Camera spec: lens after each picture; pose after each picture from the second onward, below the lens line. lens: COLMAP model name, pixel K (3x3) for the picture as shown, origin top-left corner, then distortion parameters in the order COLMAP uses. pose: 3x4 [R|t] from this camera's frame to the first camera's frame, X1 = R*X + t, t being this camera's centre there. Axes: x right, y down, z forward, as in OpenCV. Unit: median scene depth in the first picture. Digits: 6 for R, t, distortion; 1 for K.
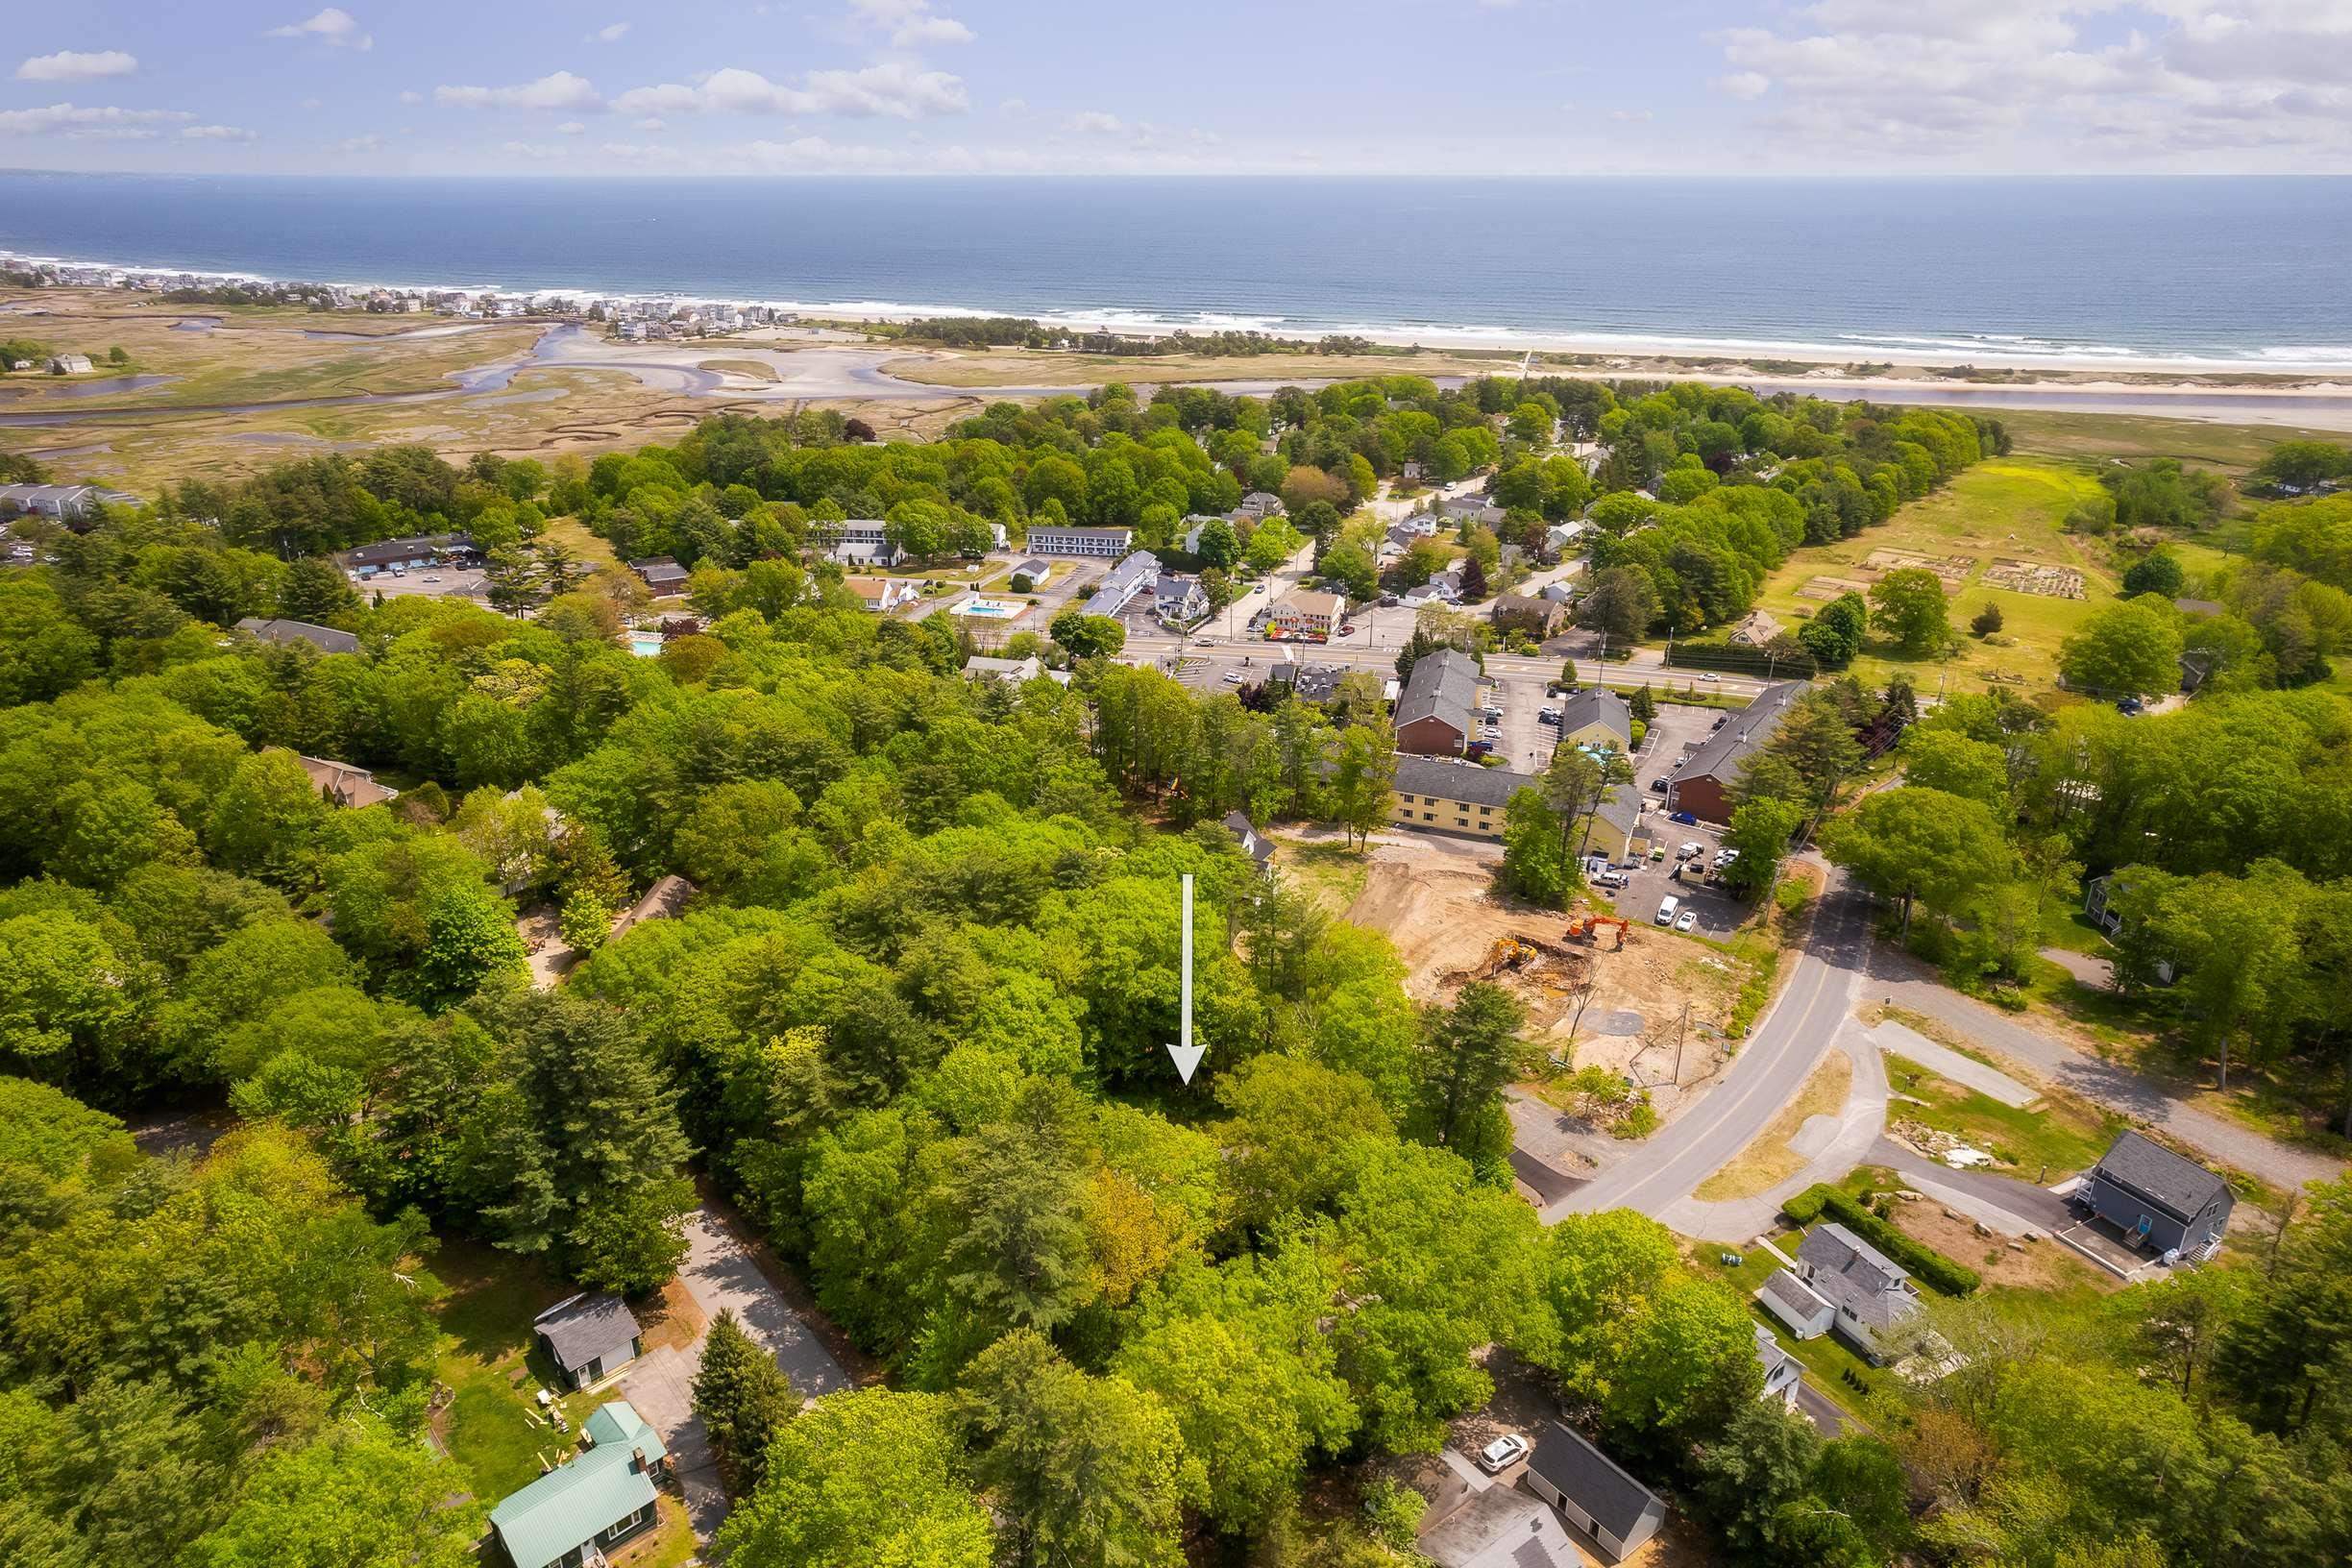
lens RADIAL K [[1460.7, 0, 1183.2], [0, 1460.7, 755.8], [0, 0, 1]] dist [-0.060978, 0.085657]
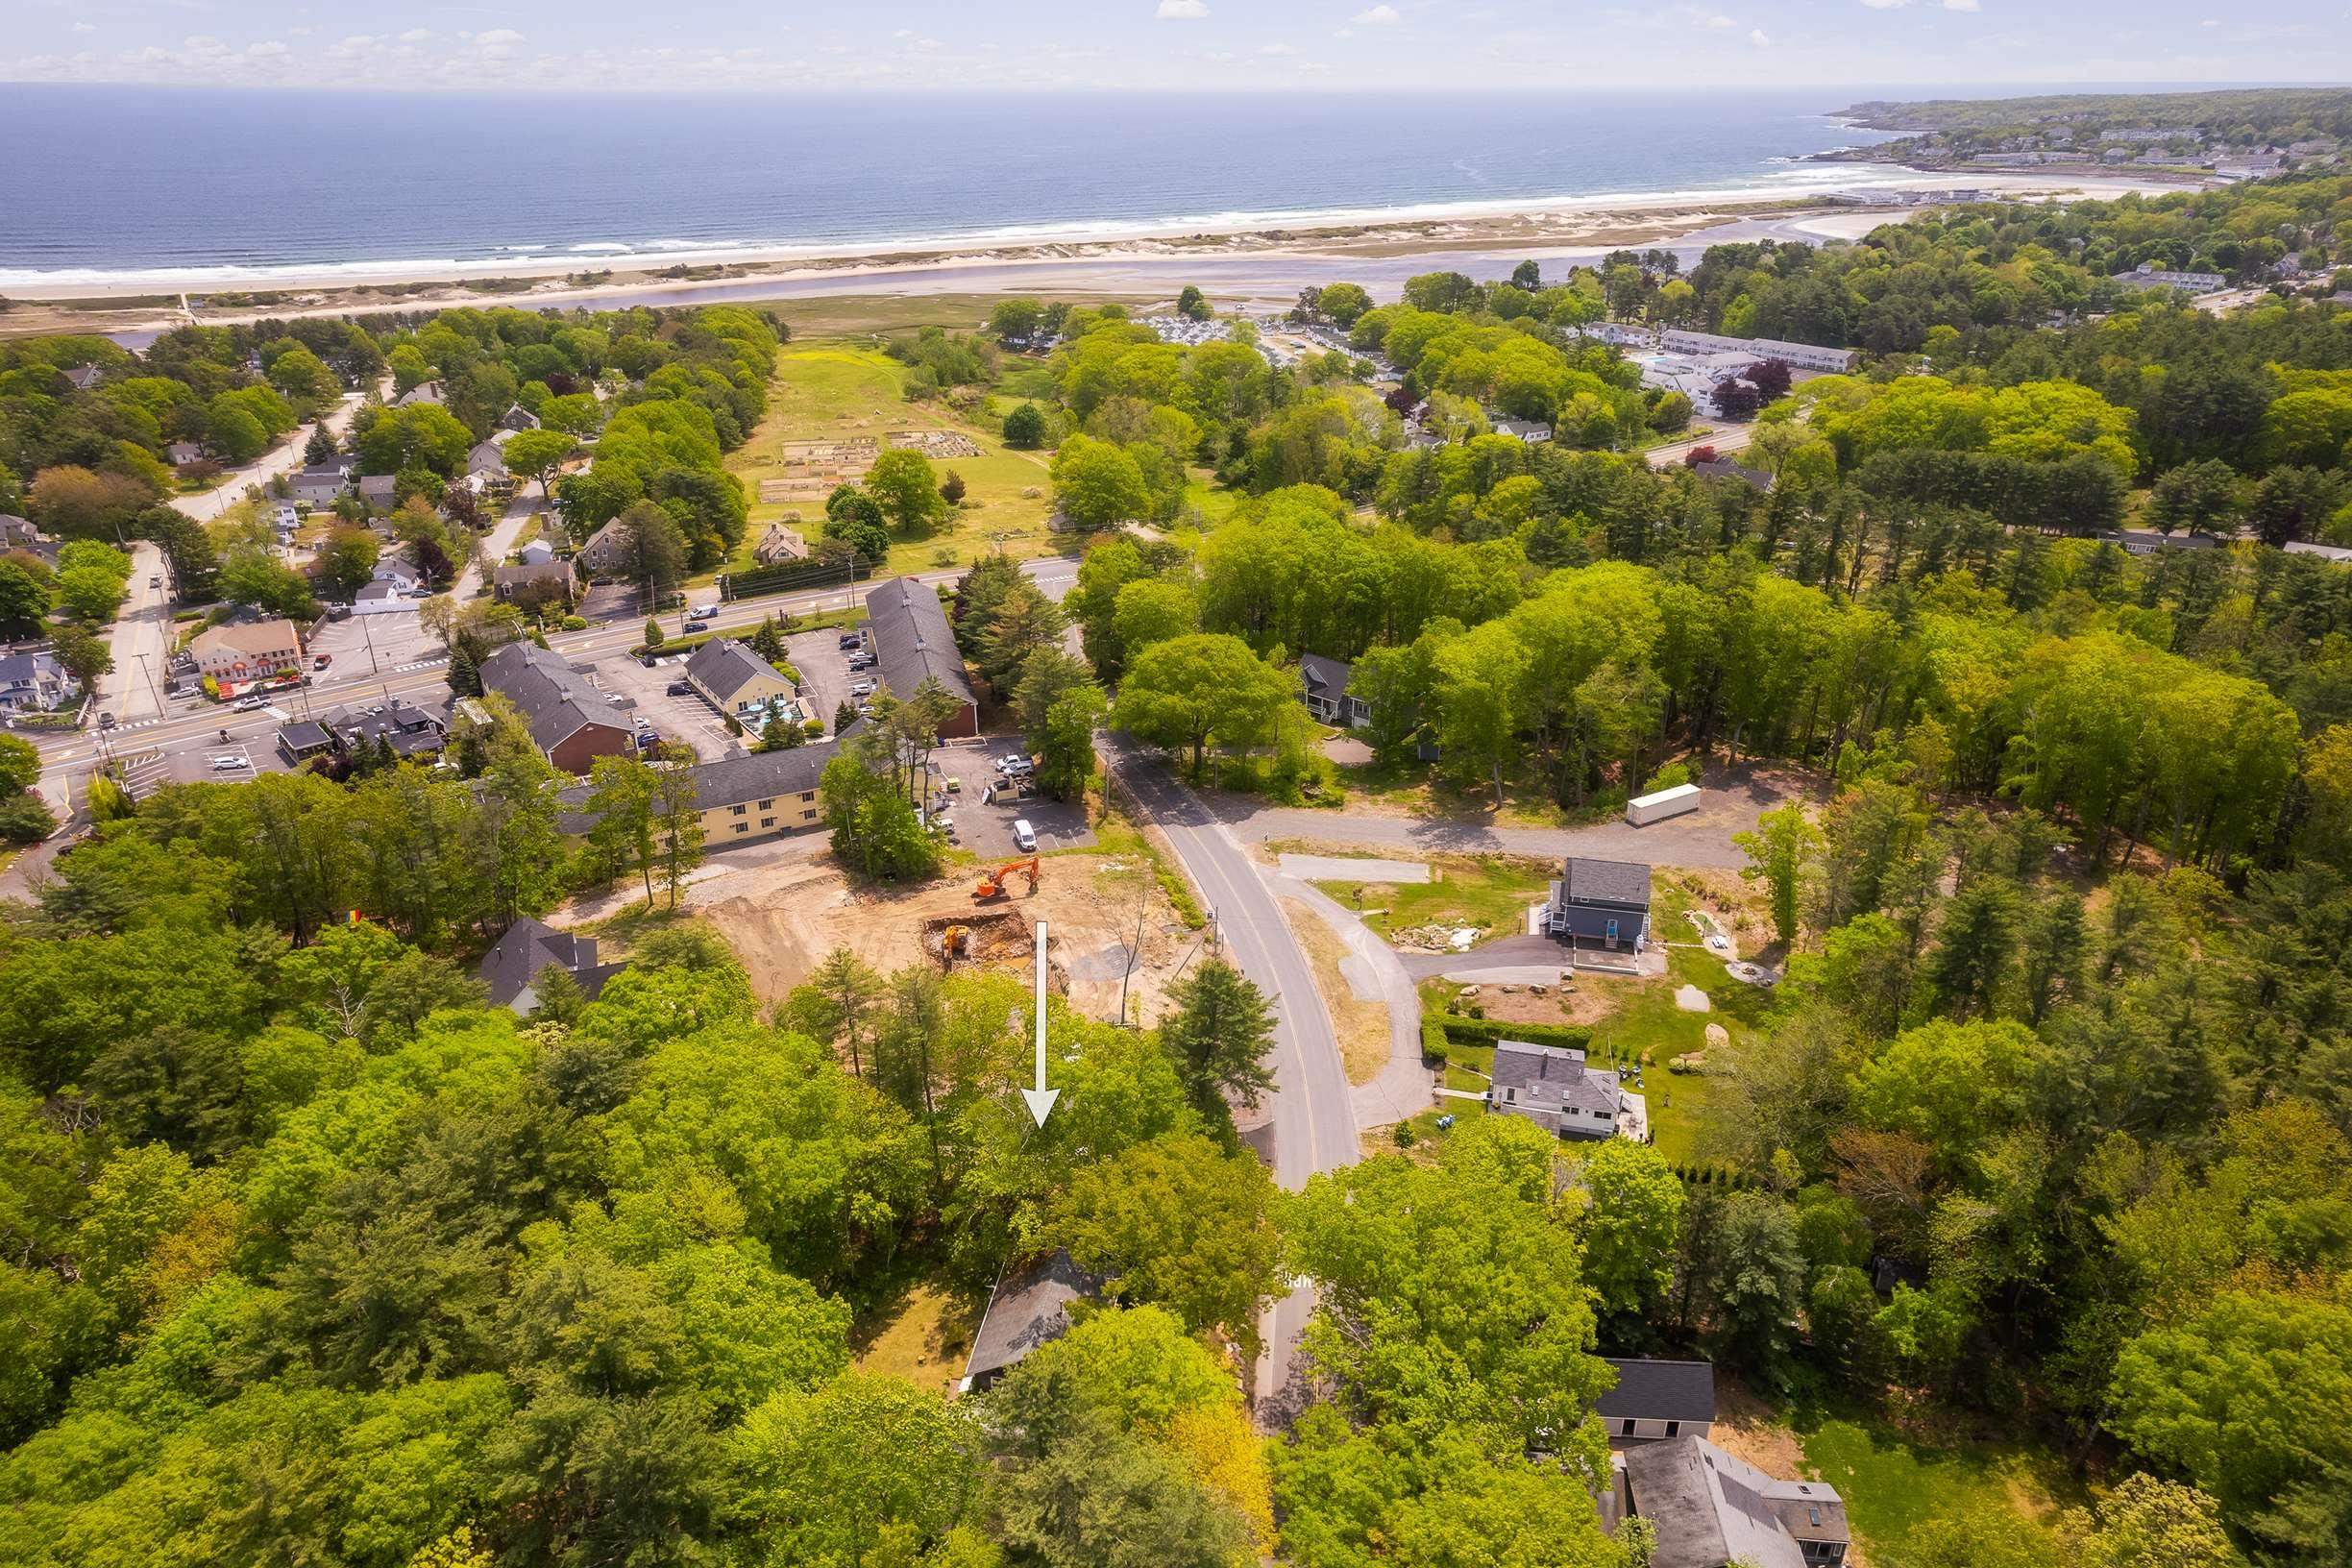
lens RADIAL K [[1460.7, 0, 1183.2], [0, 1460.7, 755.8], [0, 0, 1]] dist [-0.060978, 0.085657]
pose [[0.660180, -0.314935, 0.681894, -0.198534], [0.278649, 0.945758, 0.167025, -0.062462], [-0.697508, 0.079742, 0.712126, 0.225510]]
